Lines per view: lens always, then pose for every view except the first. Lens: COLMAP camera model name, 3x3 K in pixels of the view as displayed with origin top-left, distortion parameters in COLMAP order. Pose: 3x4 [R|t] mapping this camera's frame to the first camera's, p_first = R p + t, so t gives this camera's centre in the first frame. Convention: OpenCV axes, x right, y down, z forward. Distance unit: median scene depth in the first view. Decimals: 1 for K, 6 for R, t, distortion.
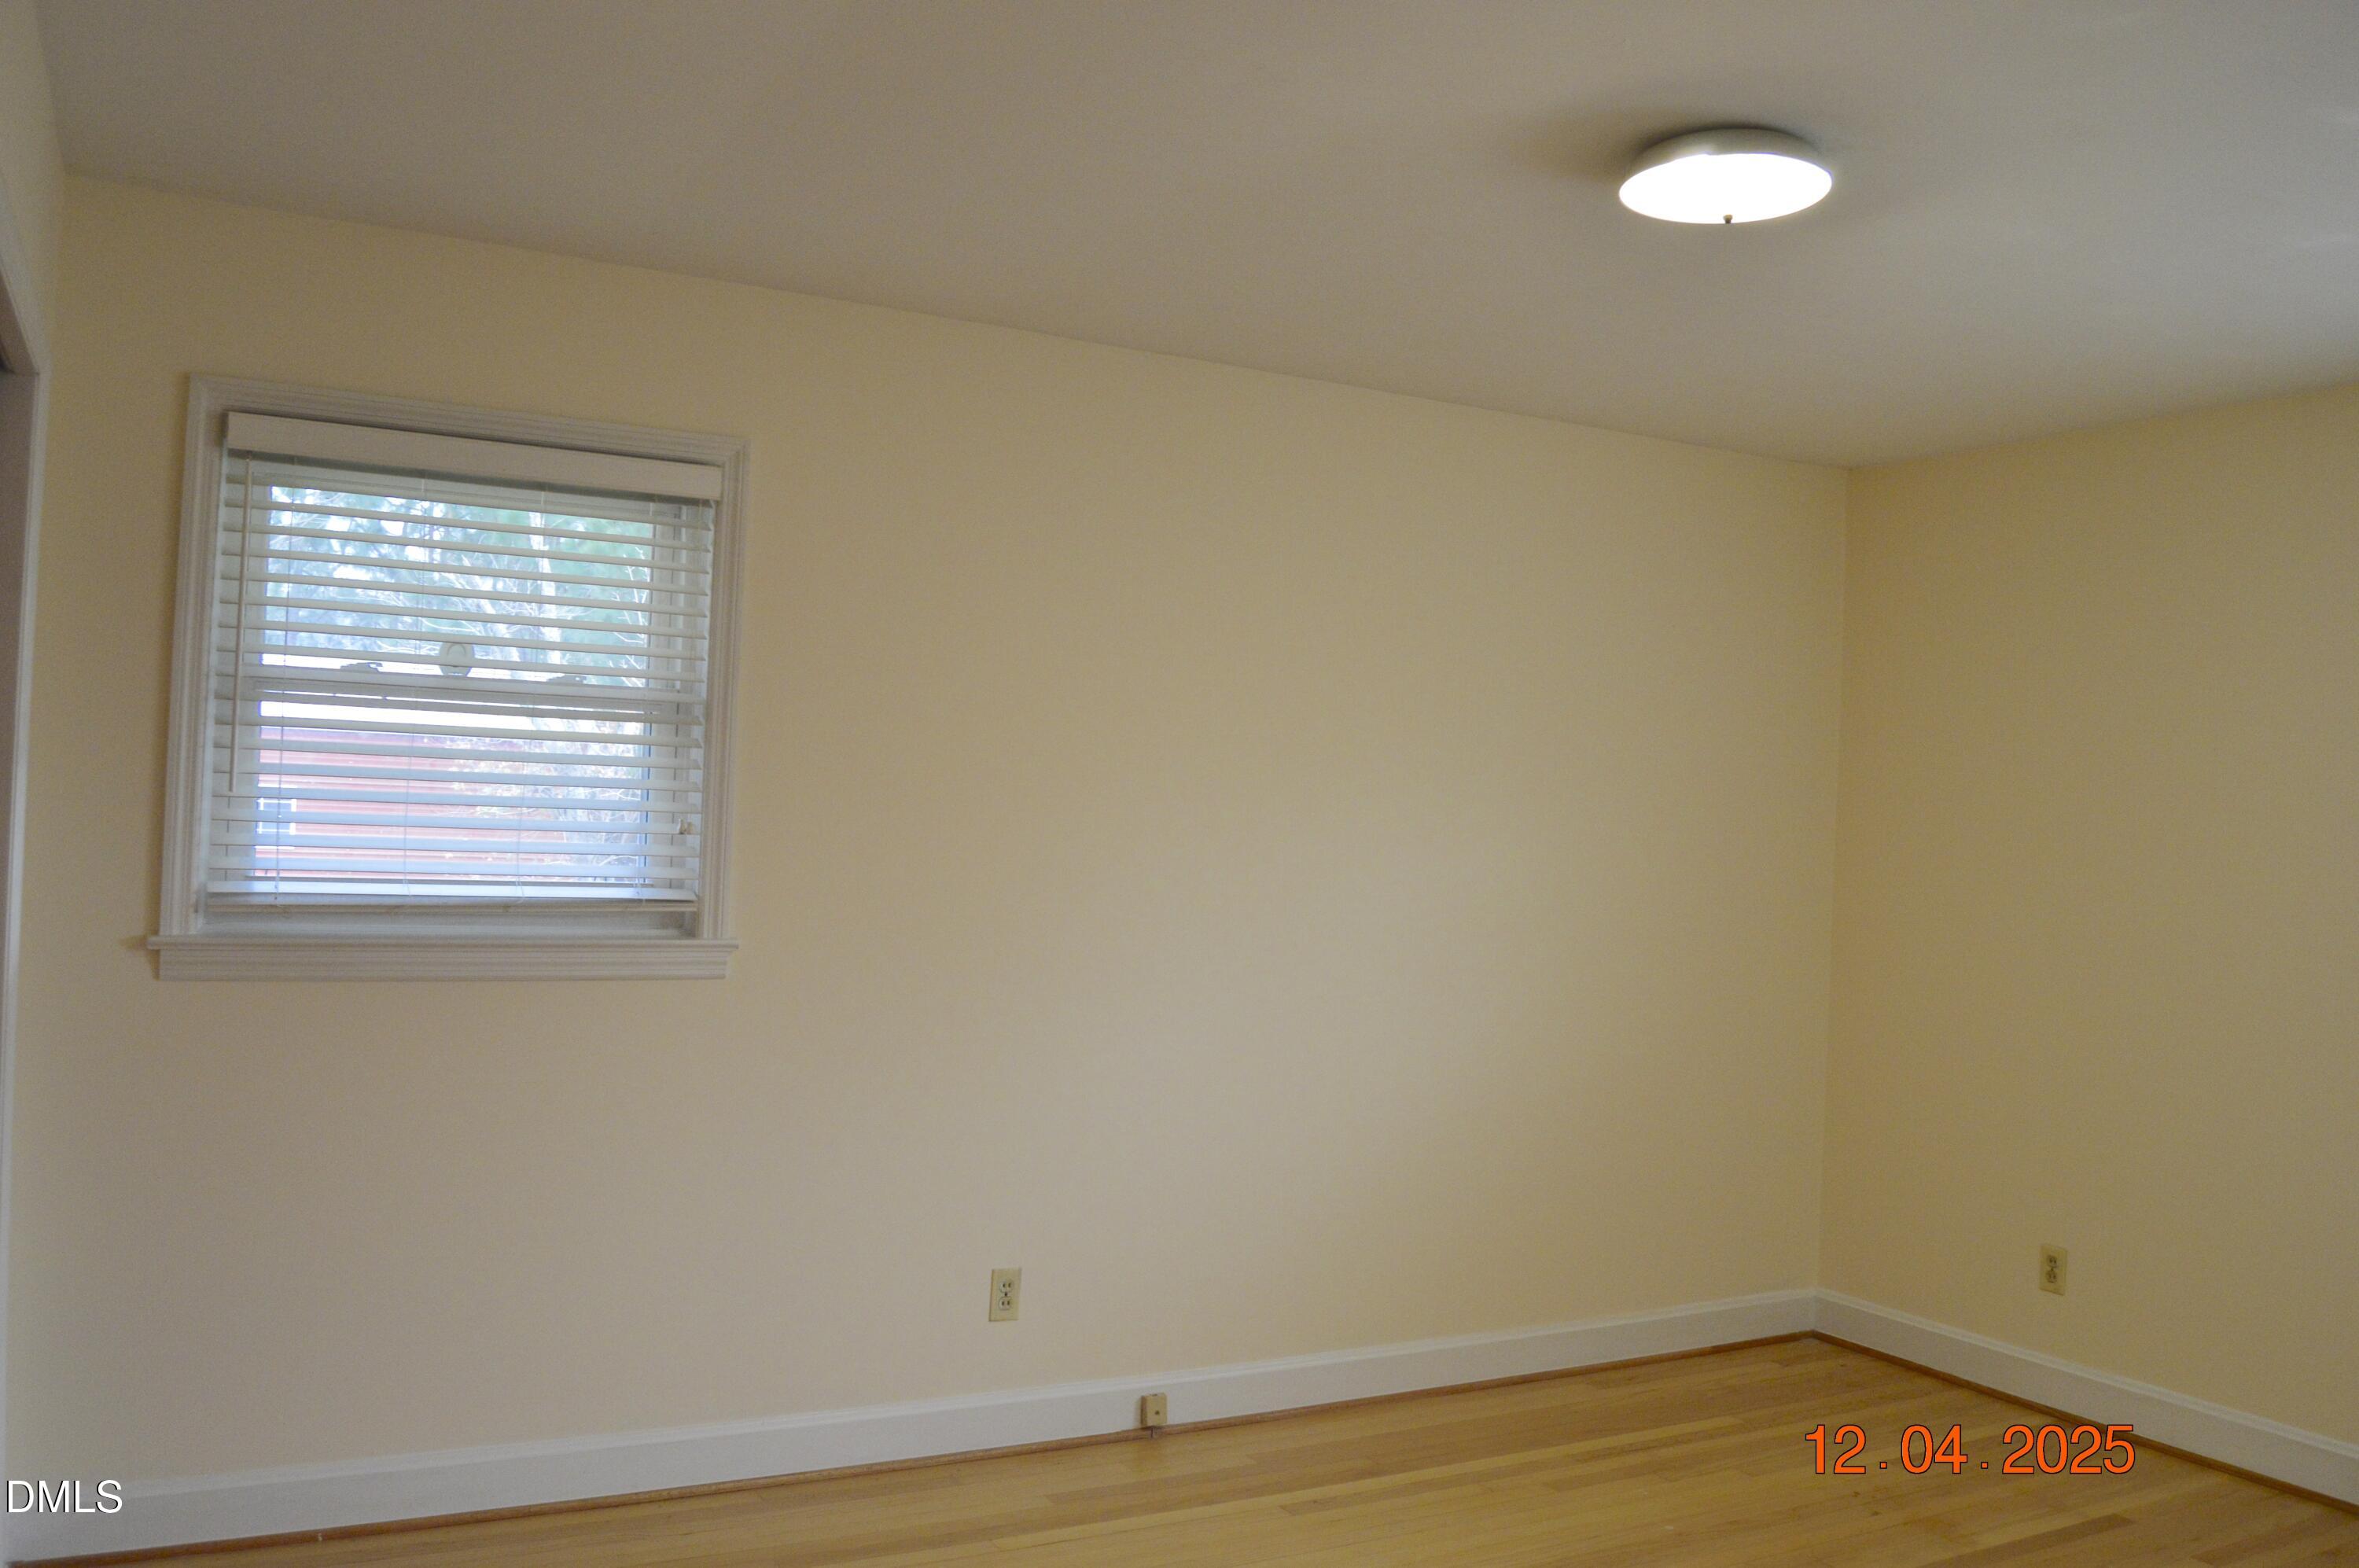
lens RADIAL K [[1880.9, 0, 1156.6], [0, 1880.9, 783.4], [0, 0, 1]] dist [-0.105878, 0.056966]
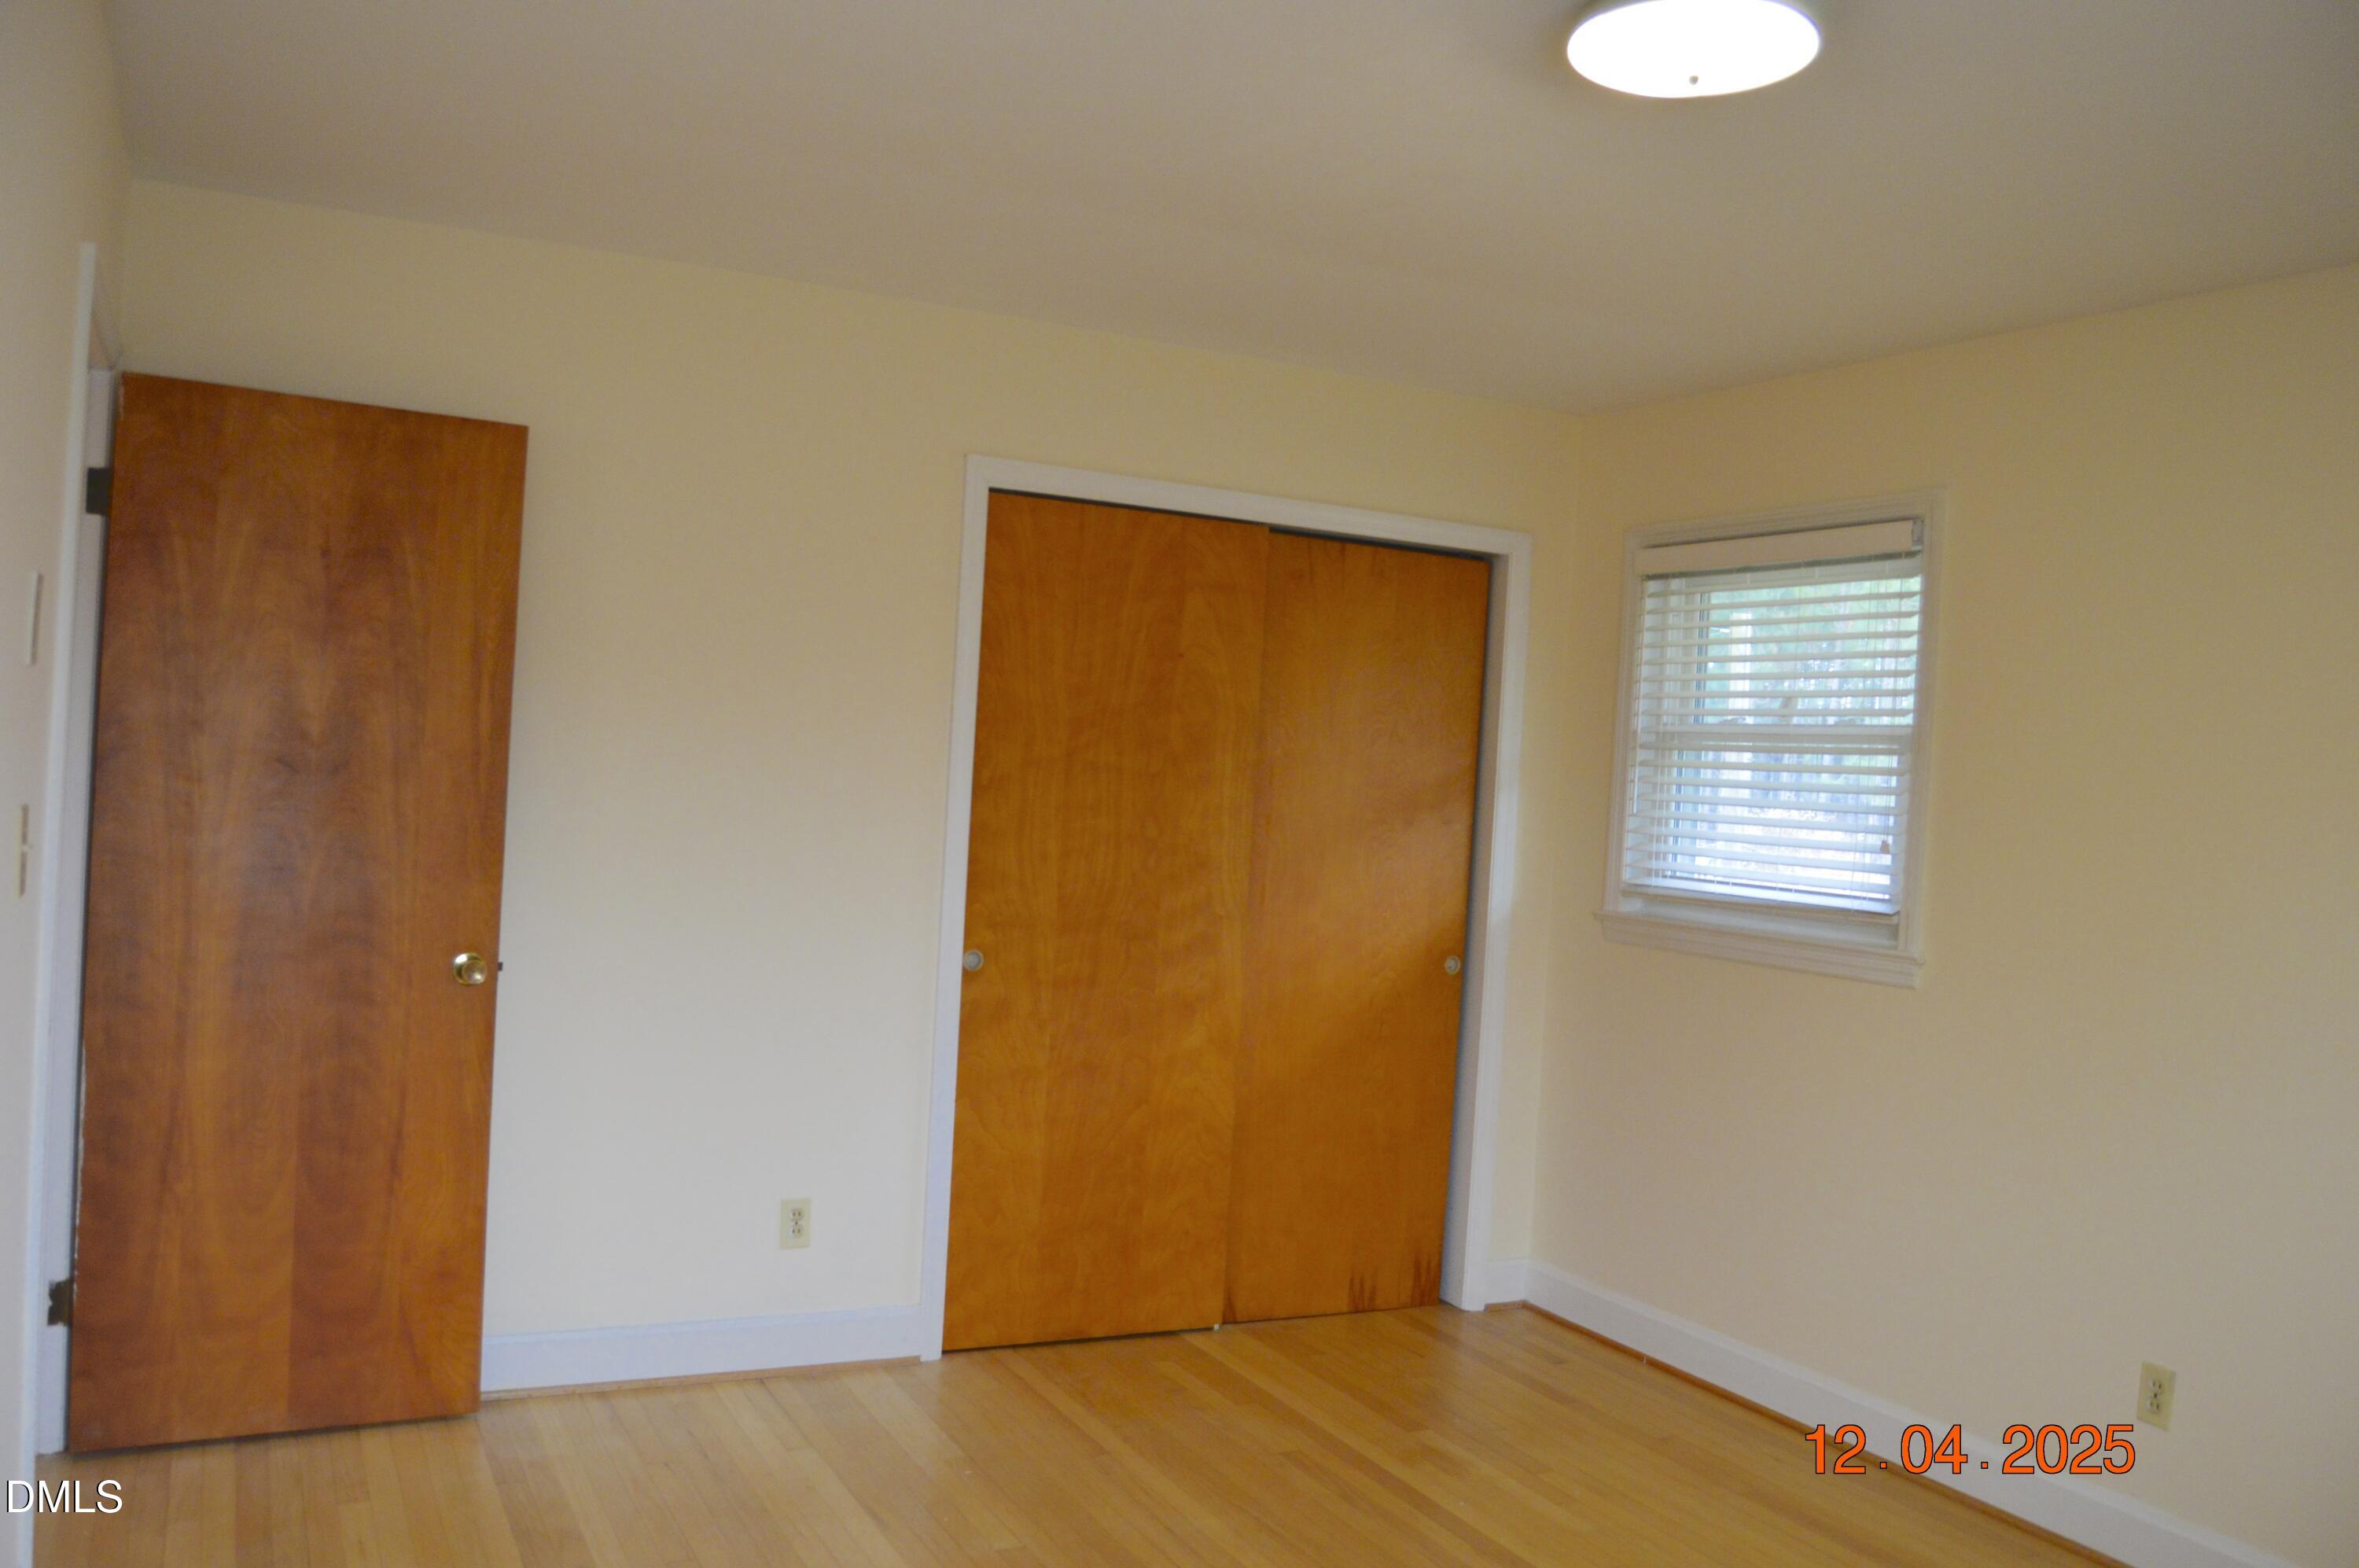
lens RADIAL K [[1880.9, 0, 1156.6], [0, 1880.9, 783.4], [0, 0, 1]] dist [-0.105878, 0.056966]
pose [[-0.032017, -0.030613, -0.999018, 0.888237], [-0.037512, 0.998863, -0.029406, 0.034895], [0.998783, 0.036533, -0.033129, 0.620613]]
